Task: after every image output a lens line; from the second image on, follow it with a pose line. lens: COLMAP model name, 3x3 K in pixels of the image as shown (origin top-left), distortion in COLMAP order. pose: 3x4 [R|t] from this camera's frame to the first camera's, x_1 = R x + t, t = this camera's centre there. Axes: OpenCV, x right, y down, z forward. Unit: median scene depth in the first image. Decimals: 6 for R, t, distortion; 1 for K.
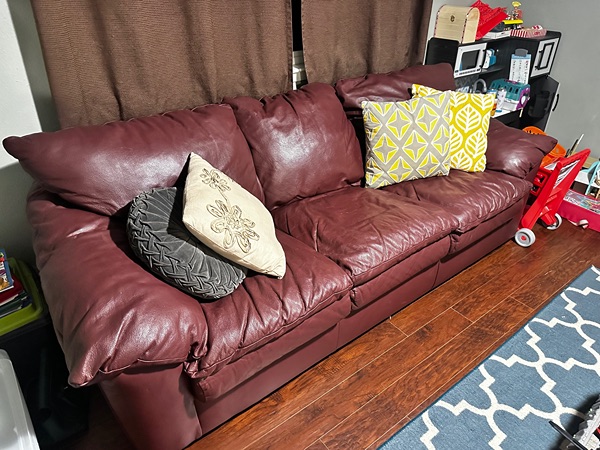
lens RADIAL K [[433.9, 0, 300.0], [0, 433.9, 224.4], [0, 0, 1]] dist [0.013662, -0.009692]
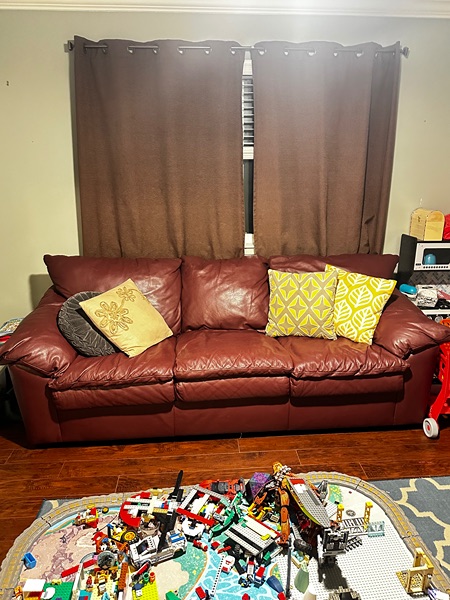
lens RADIAL K [[428.3, 0, 225.6], [0, 428.3, 302.8], [0, 0, 1]] dist [0.039309, -0.002074]
pose [[0.831799, 0.159757, -0.531591, 0.701317], [-0.283408, 0.945683, -0.159257, 0.058863], [0.477274, 0.283127, 0.831895, -0.126419]]
